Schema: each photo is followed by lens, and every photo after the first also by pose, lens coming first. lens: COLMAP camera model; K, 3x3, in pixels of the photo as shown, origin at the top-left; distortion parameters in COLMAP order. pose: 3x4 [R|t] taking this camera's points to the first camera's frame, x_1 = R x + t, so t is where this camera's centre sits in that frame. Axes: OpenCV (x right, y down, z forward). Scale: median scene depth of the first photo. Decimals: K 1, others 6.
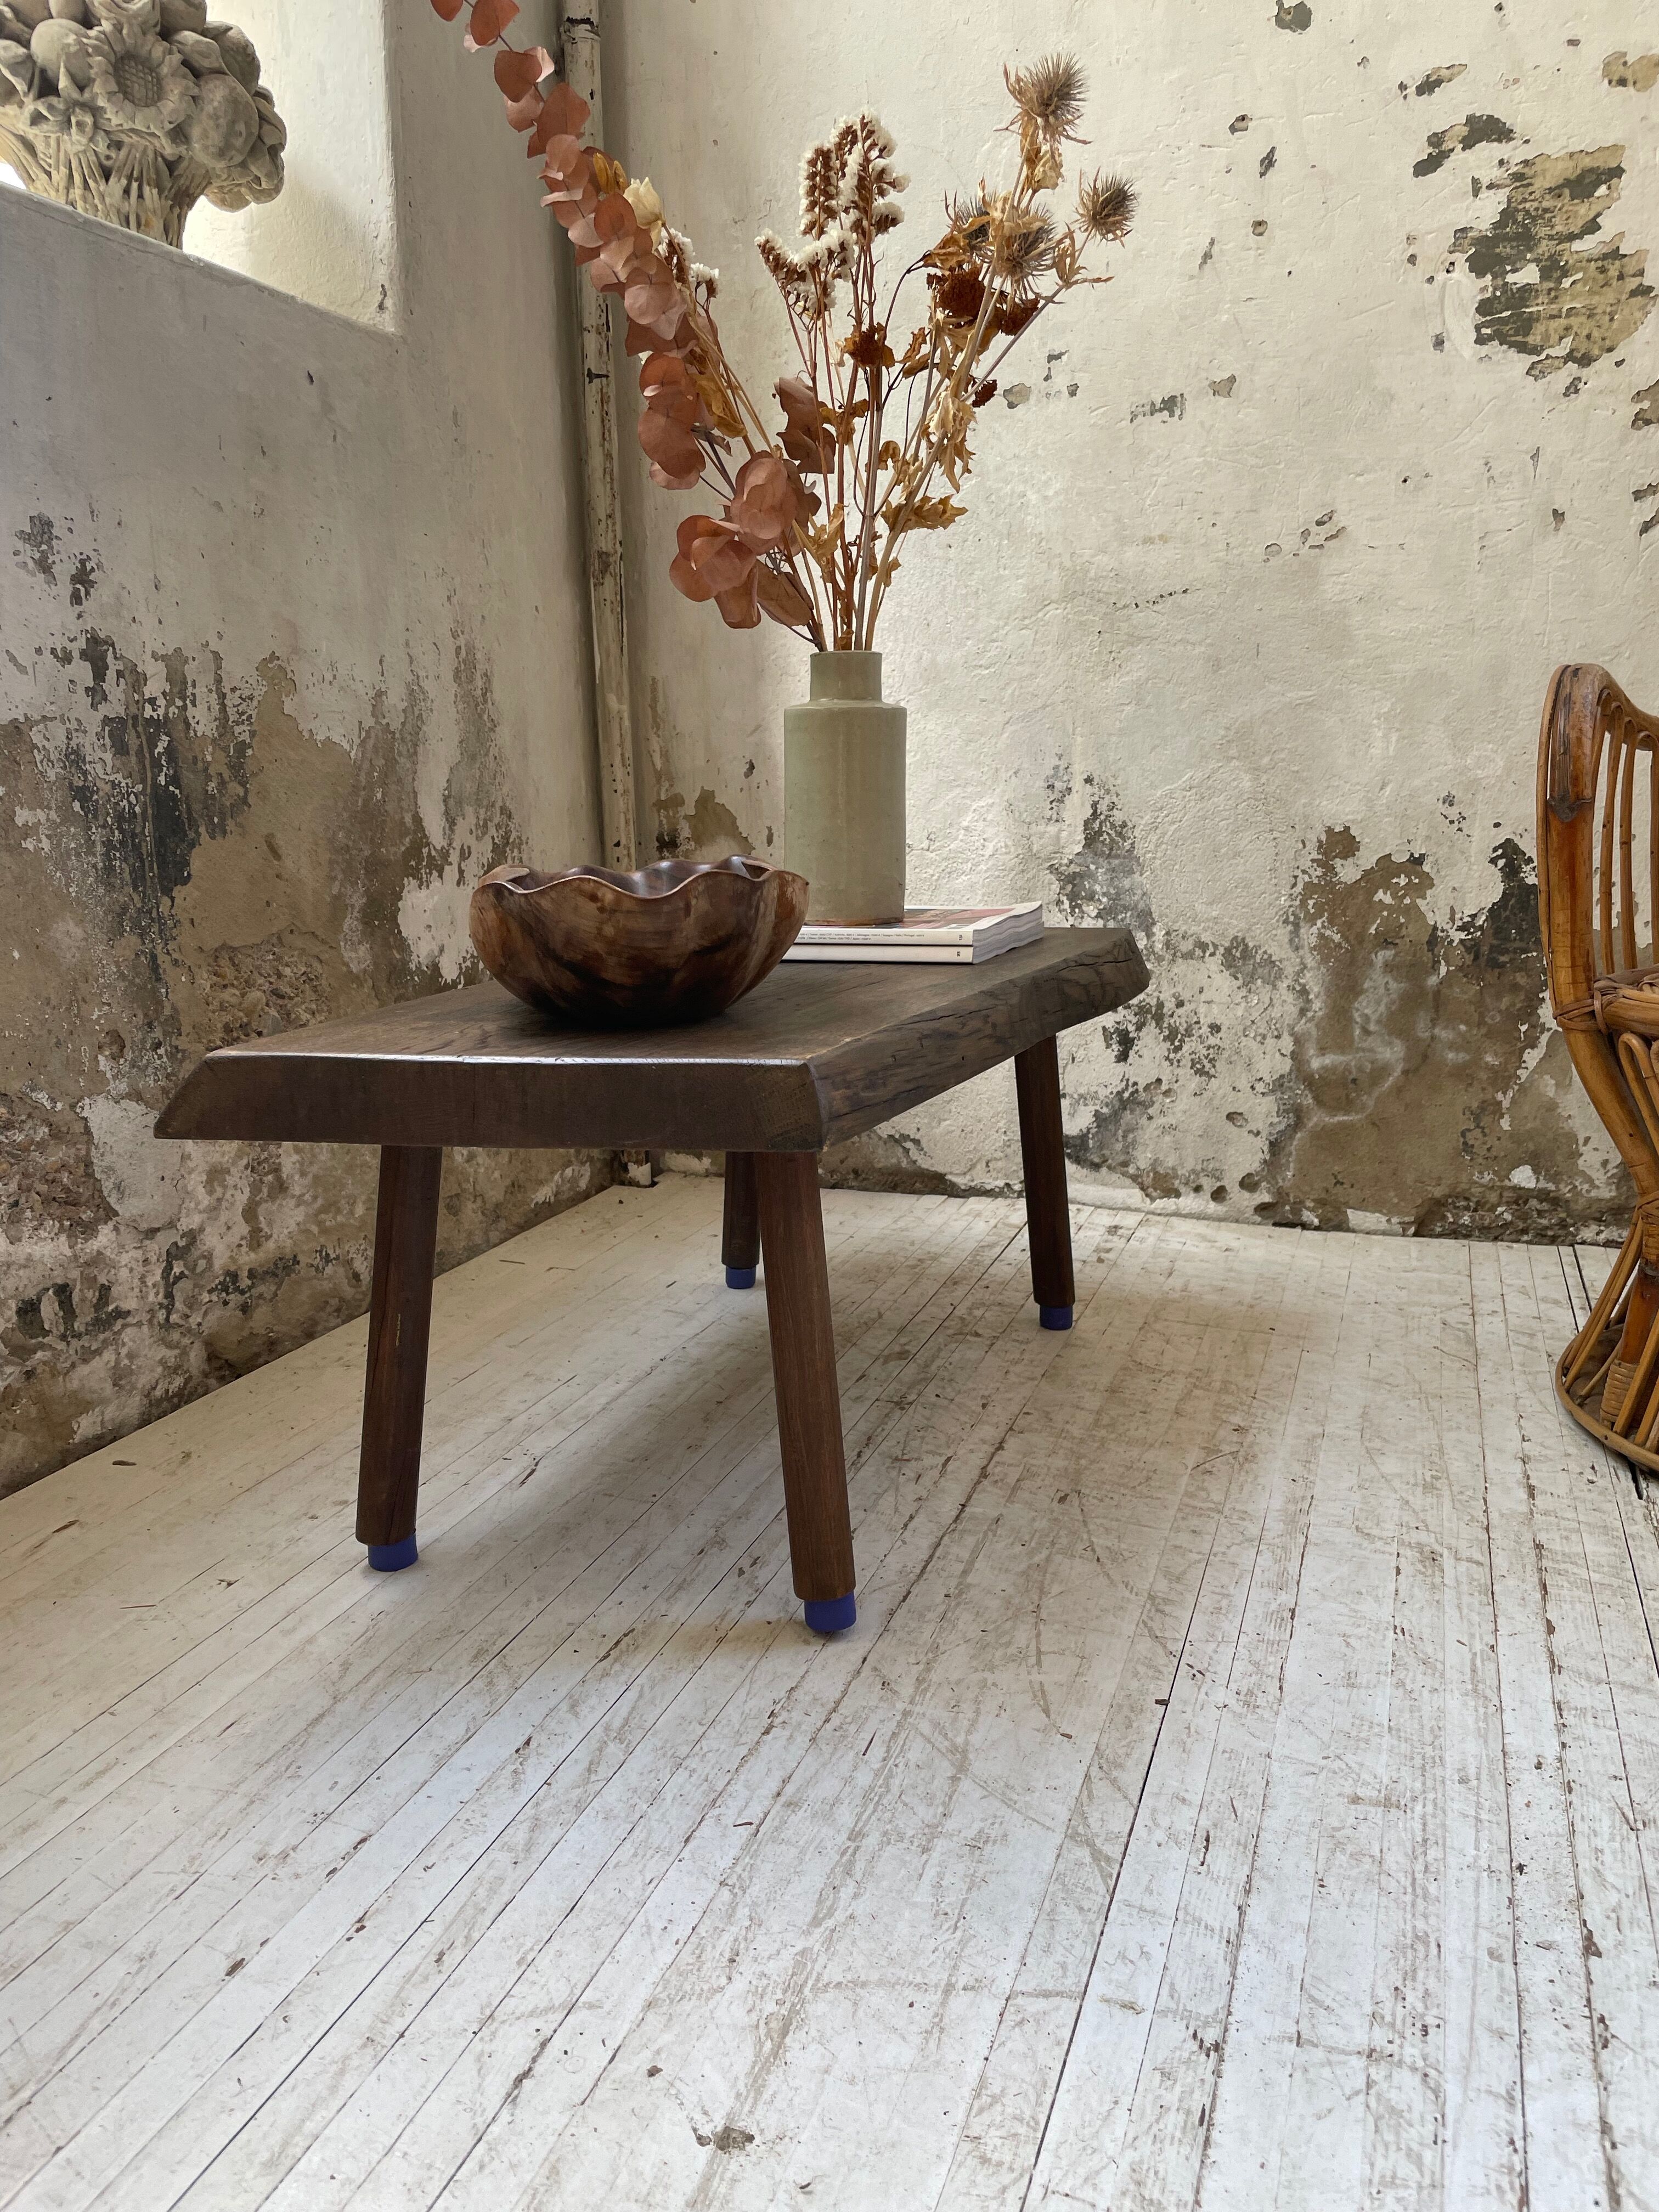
lens RADIAL K [[1682.6, 0, 832.8], [0, 1682.6, 1107.8], [0, 0, 1]] dist [0.088760, -0.126584]
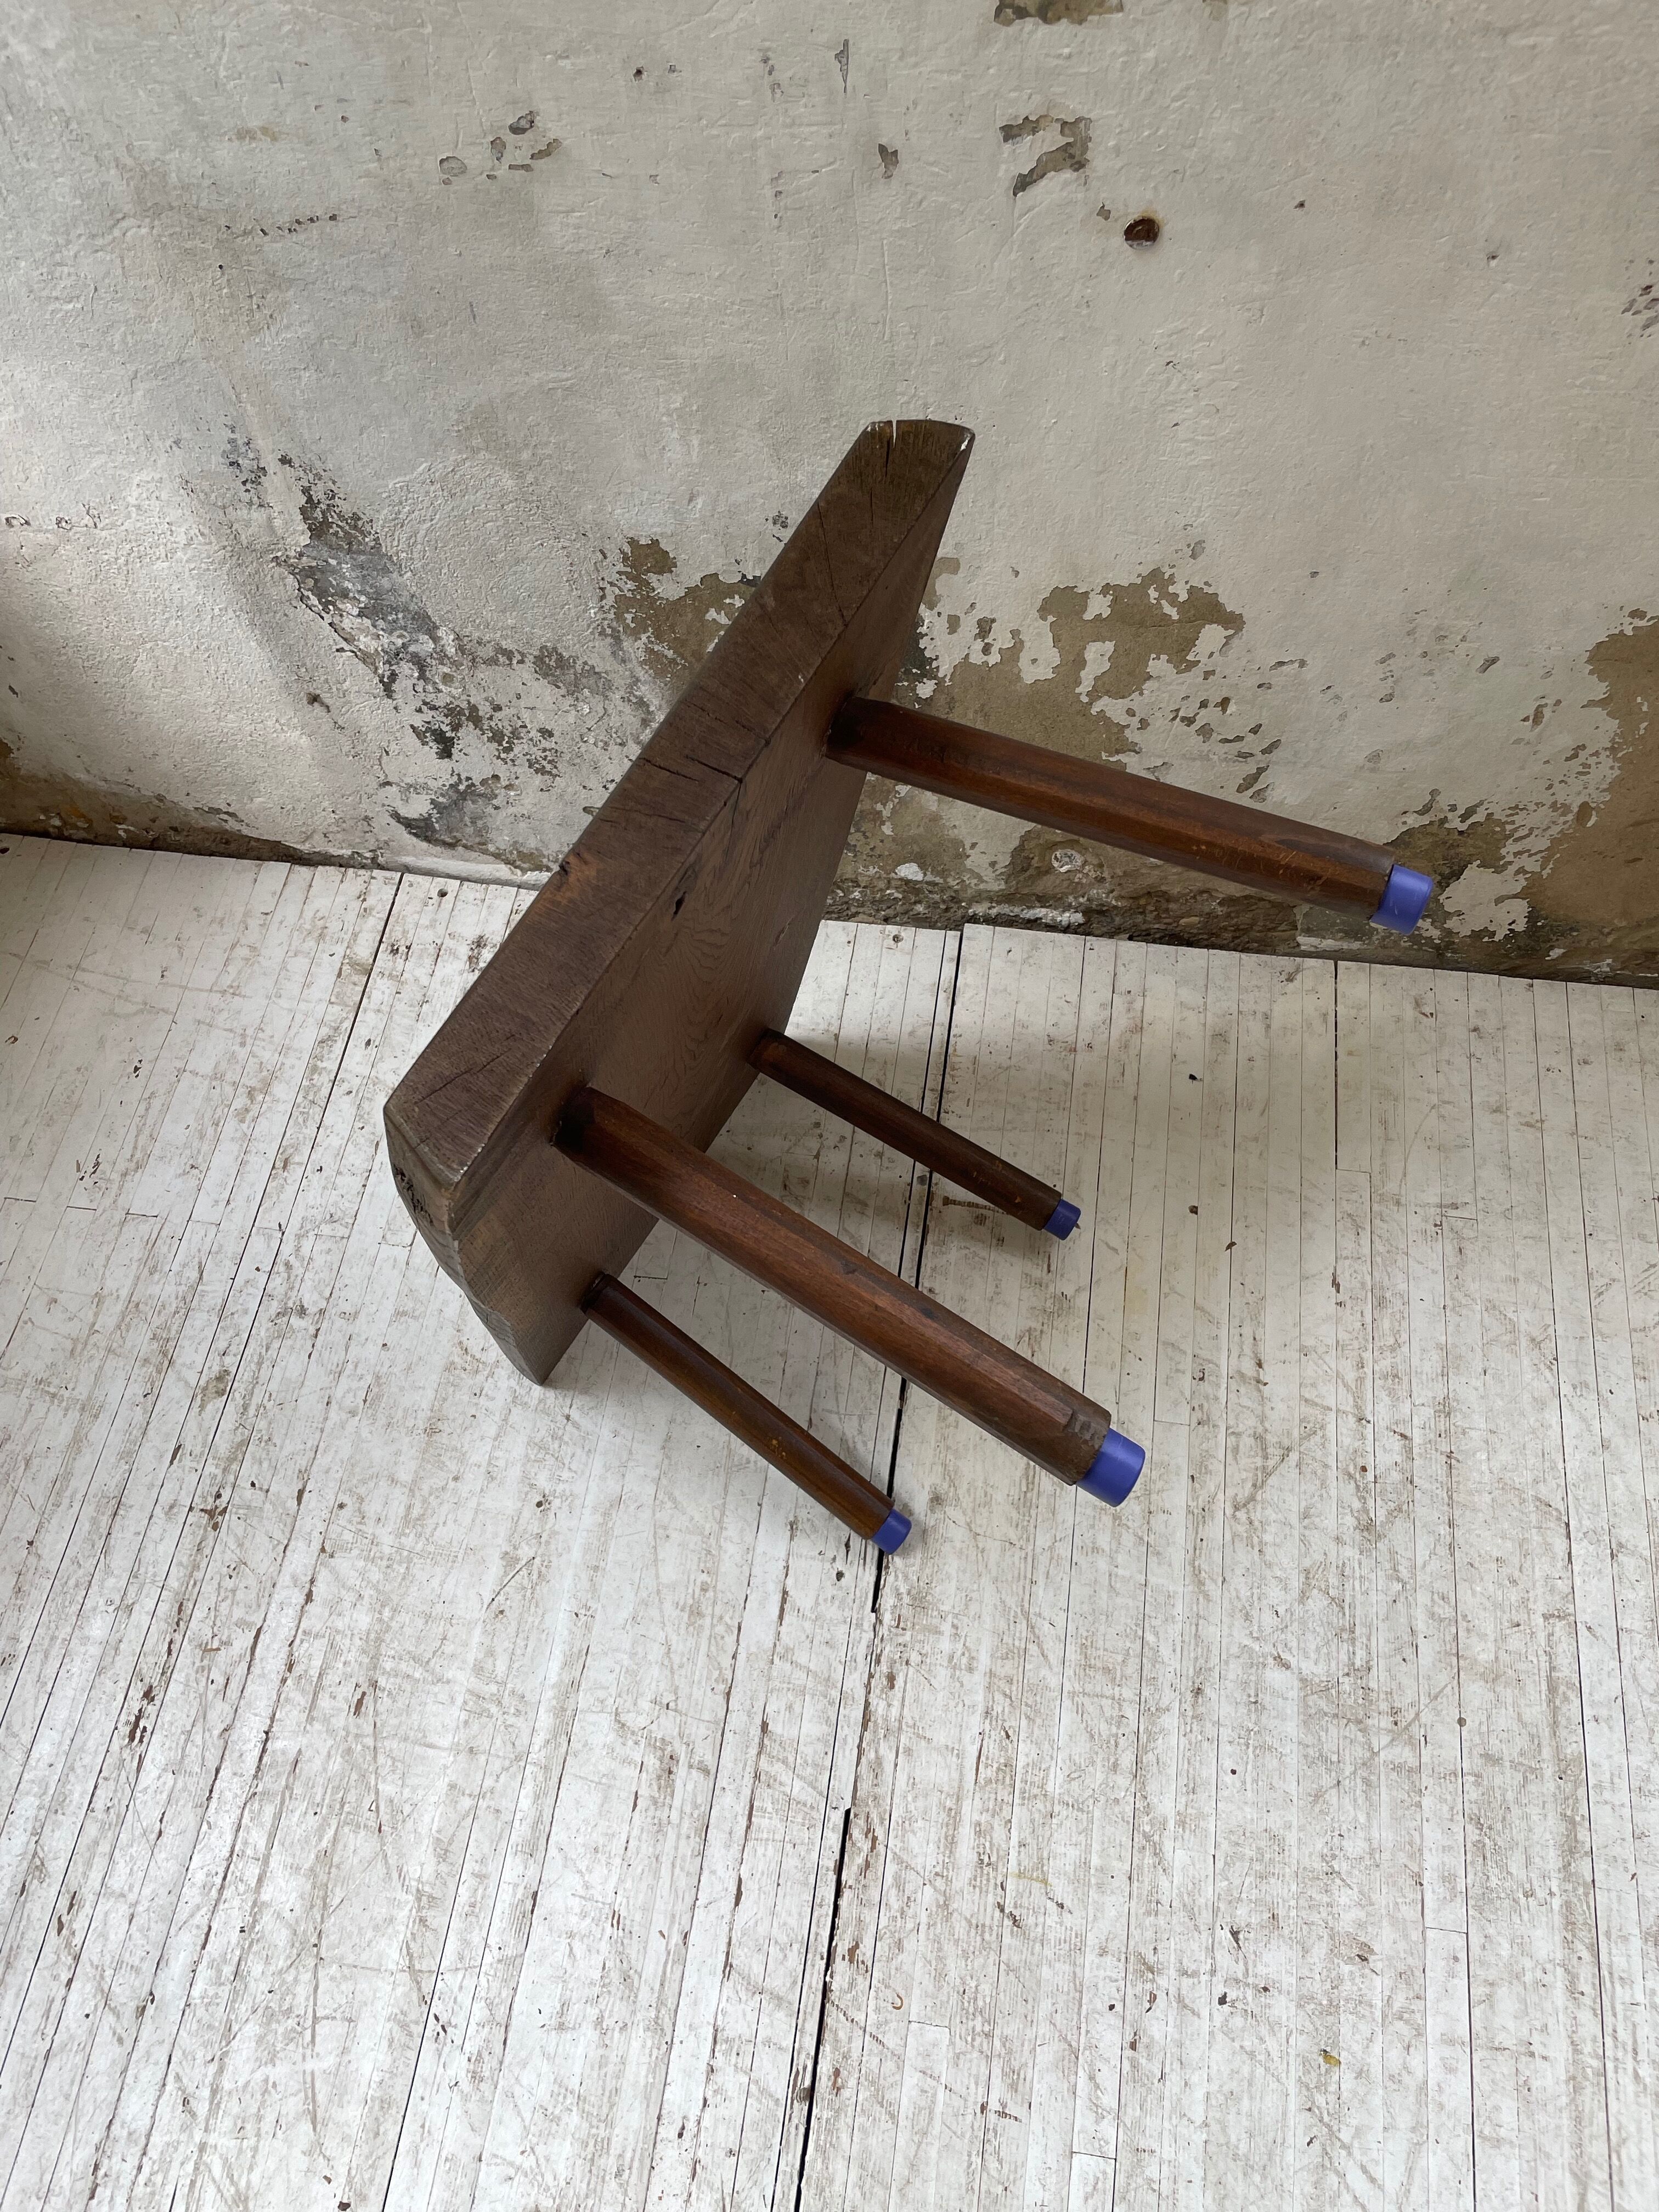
lens RADIAL K [[1682.6, 0, 810.0], [0, 1682.6, 1109.3], [0, 0, 1]] dist [0.079397, -0.114079]
pose [[0.981976, -0.180683, 0.055462, 0.309517], [0.078674, 0.657572, 0.749272, -0.586993], [-0.171850, -0.731404, 0.659936, 0.371397]]
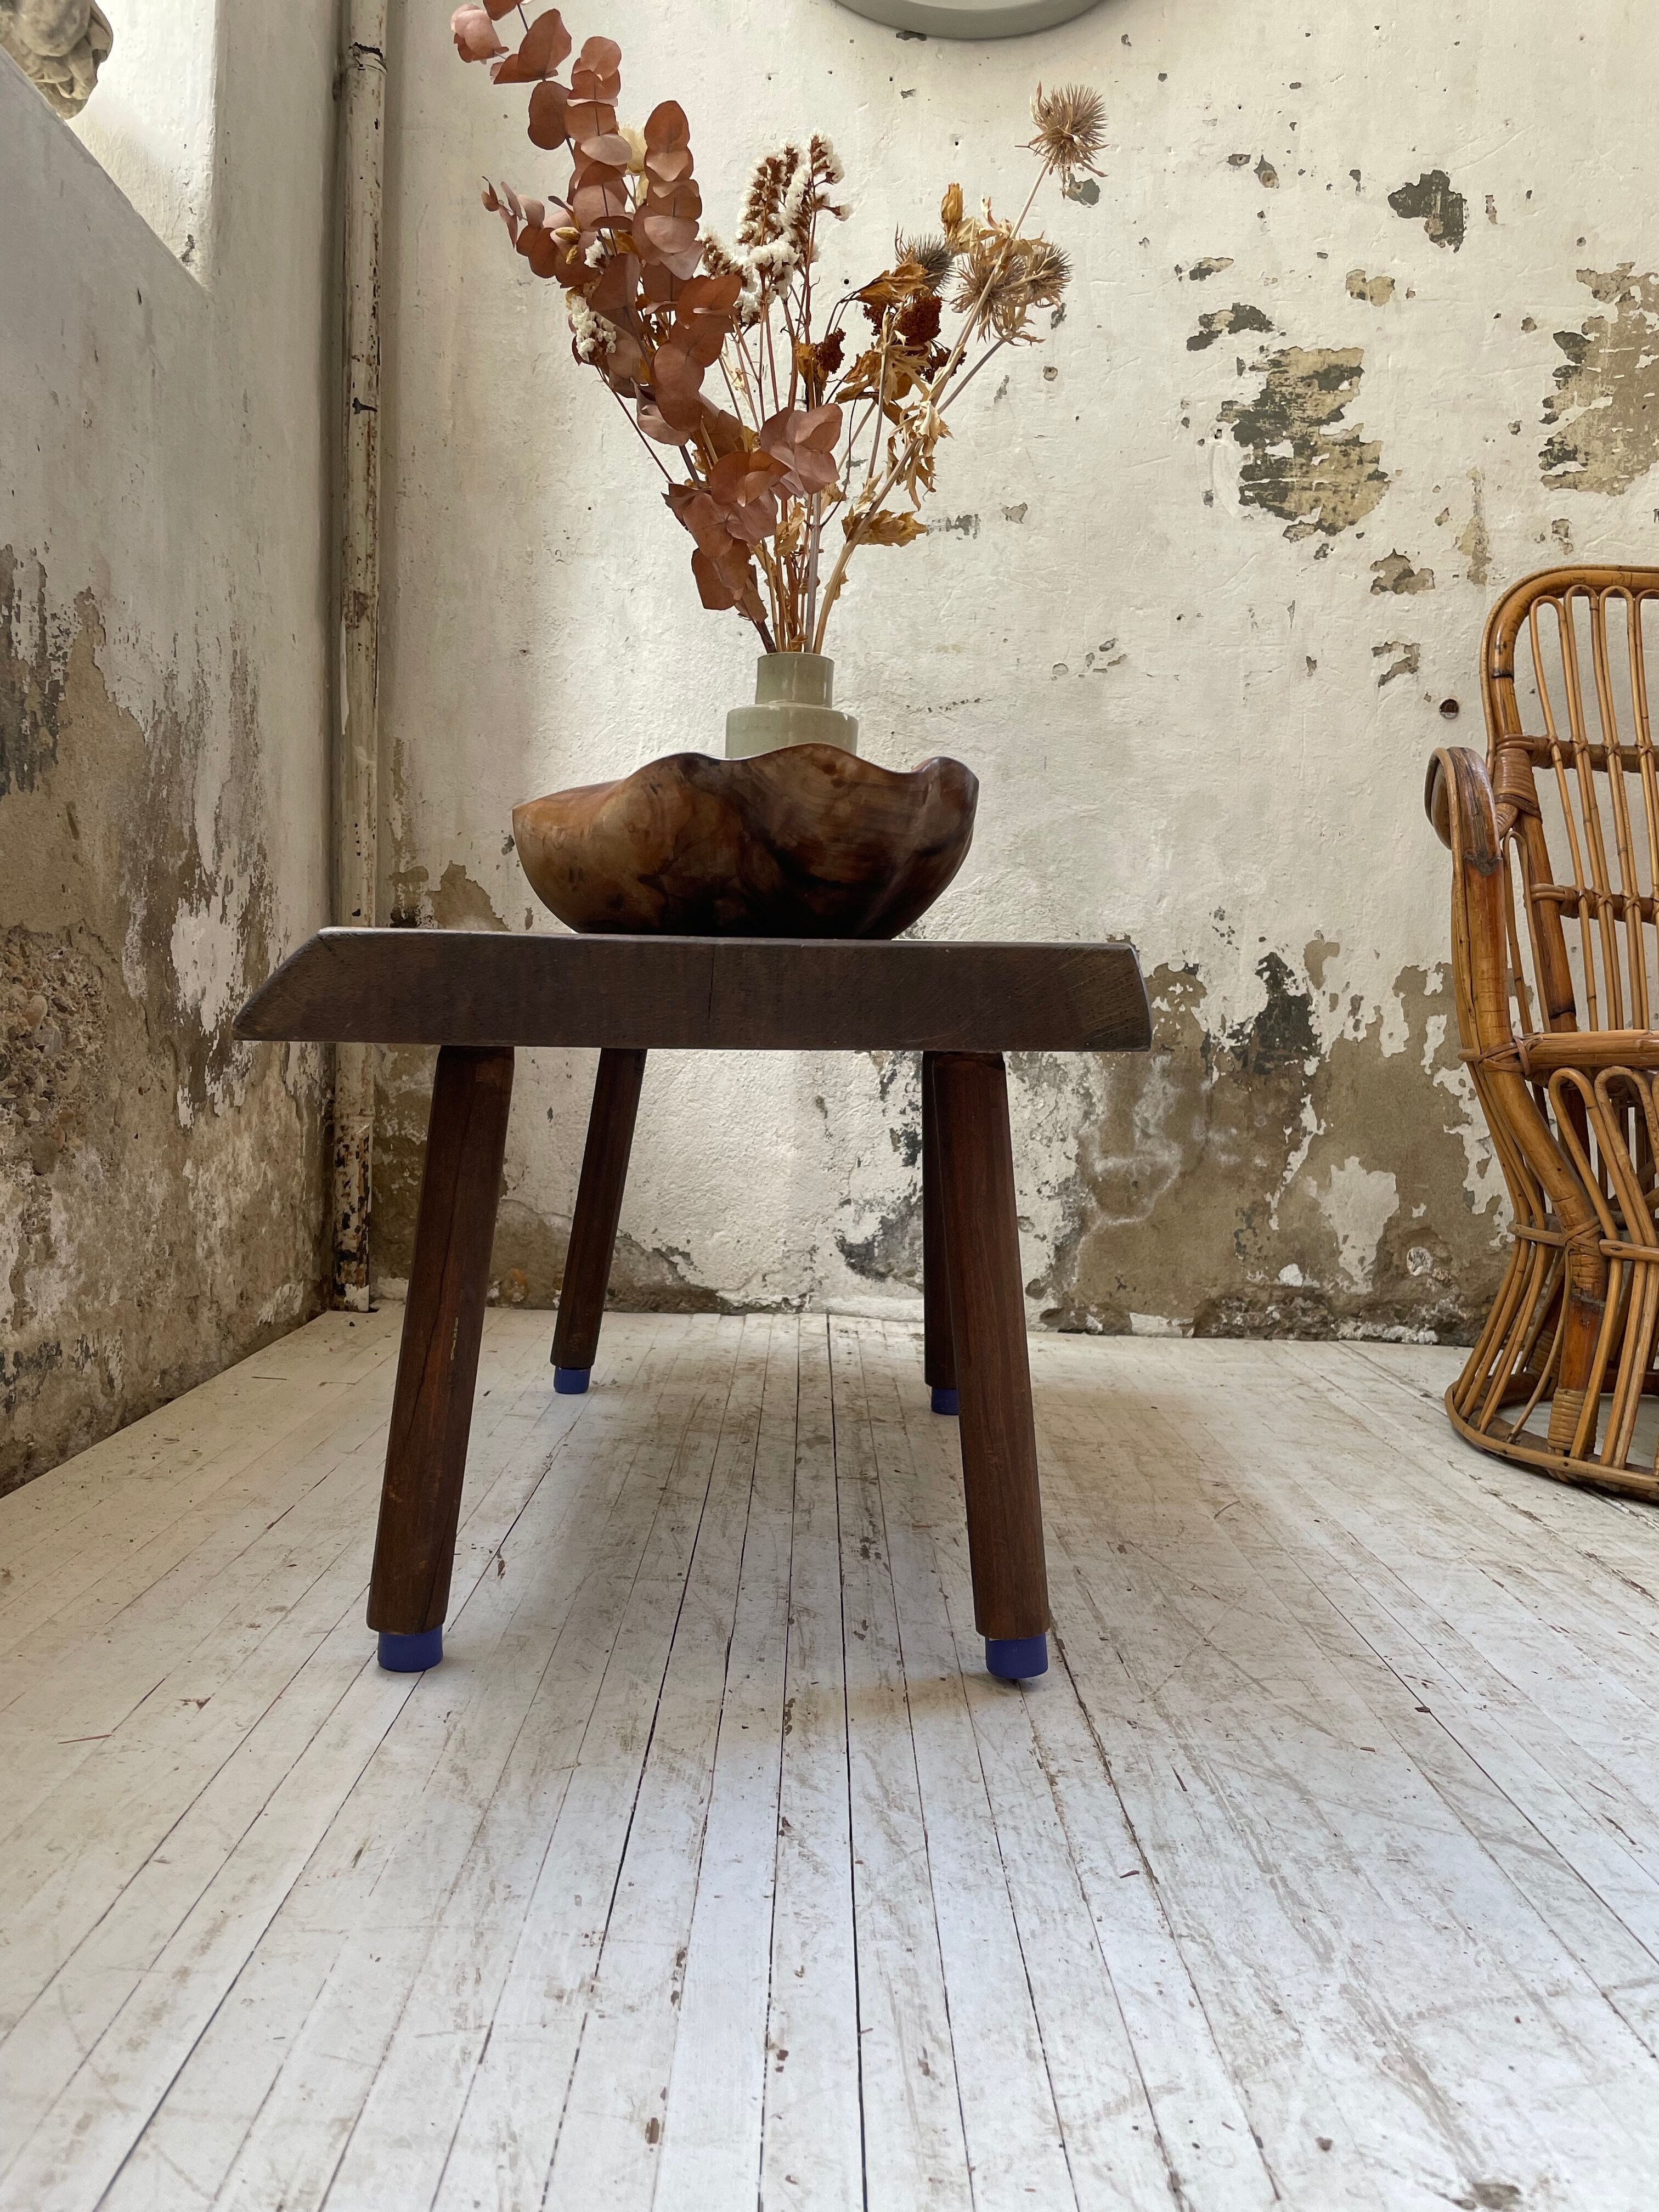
lens RADIAL K [[1682.6, 0, 836.3], [0, 1682.6, 1107.5], [0, 0, 1]] dist [0.088760, -0.126584]
pose [[0.937369, 0.033391, 0.346733, -0.236683], [0.018628, 0.989165, -0.145620, 0.092345], [-0.347838, 0.142959, 0.926591, 0.134026]]
